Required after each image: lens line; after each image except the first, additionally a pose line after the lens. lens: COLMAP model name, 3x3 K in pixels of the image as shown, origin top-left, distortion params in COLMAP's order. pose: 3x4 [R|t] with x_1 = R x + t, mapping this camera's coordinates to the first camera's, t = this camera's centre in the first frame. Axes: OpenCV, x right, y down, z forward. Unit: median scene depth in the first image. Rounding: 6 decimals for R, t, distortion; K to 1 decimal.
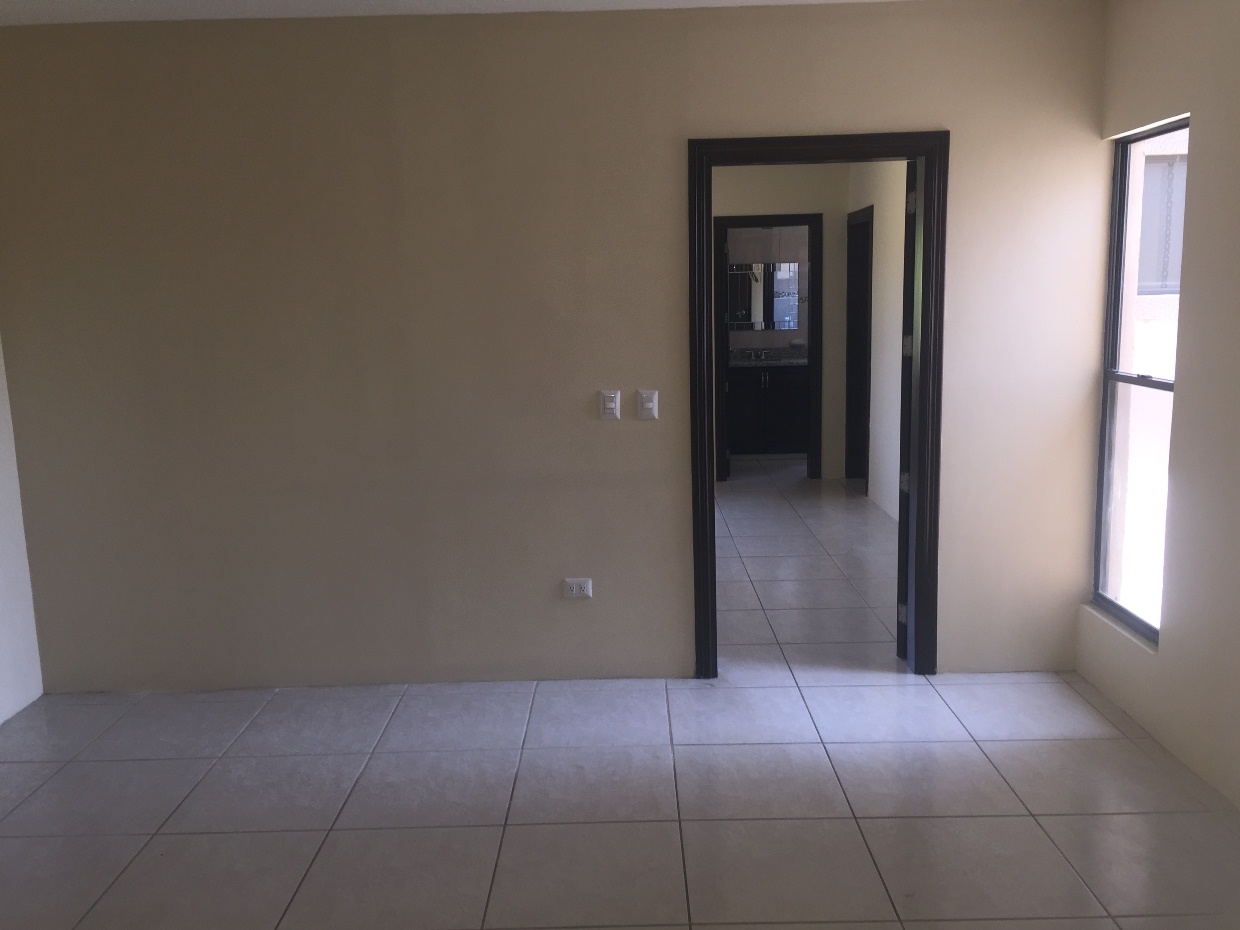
lens RADIAL K [[1052.7, 0, 622.4], [0, 1052.7, 467.8], [0, 0, 1]] dist [0.045223, -0.003229]
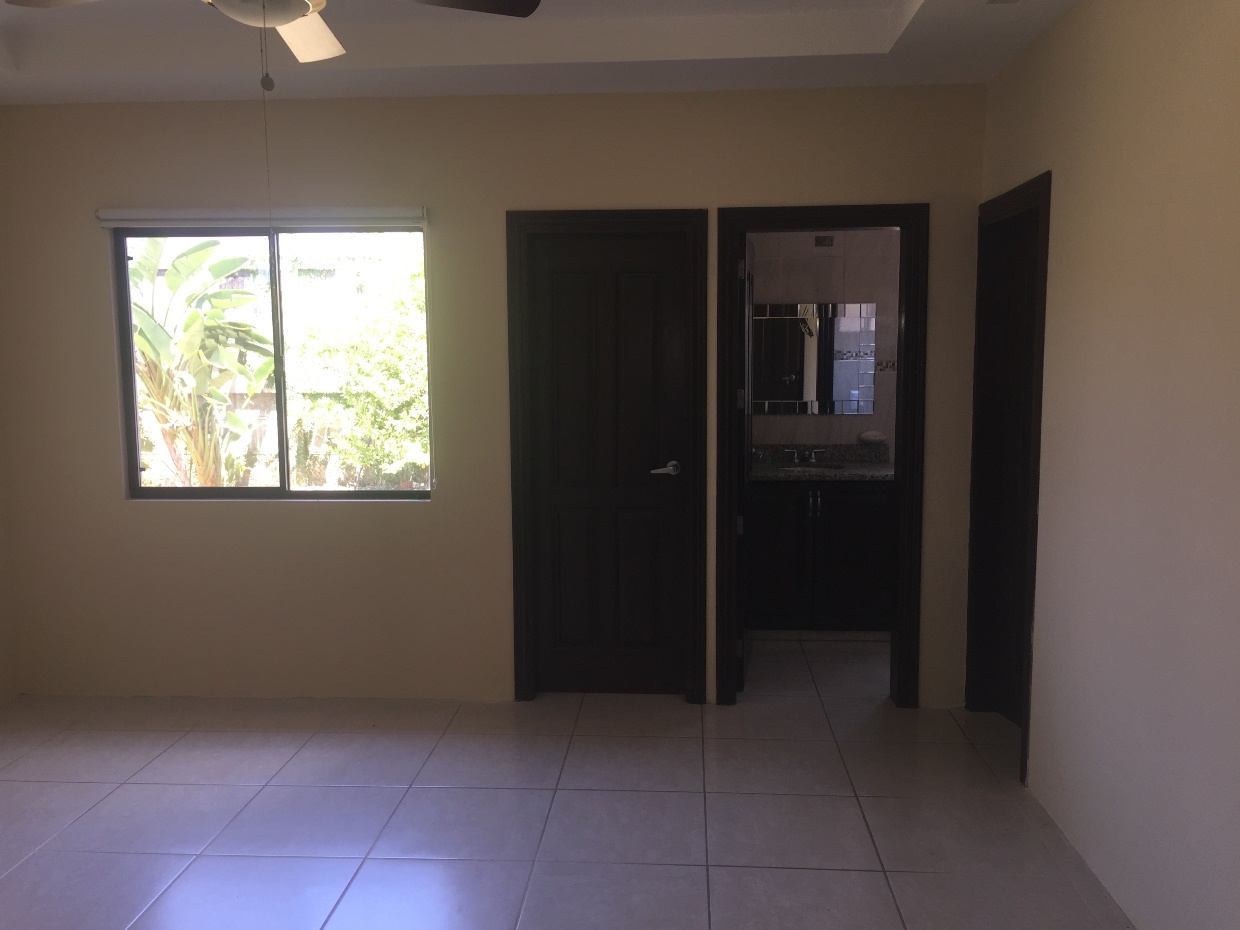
lens RADIAL K [[1052.7, 0, 618.2], [0, 1052.7, 461.4], [0, 0, 1]] dist [0.045223, -0.003229]
pose [[0.997768, 0.025962, -0.061528, 0.061551], [-0.029465, 0.997954, -0.056733, -0.068217], [0.059930, 0.058419, 0.996492, 0.409214]]
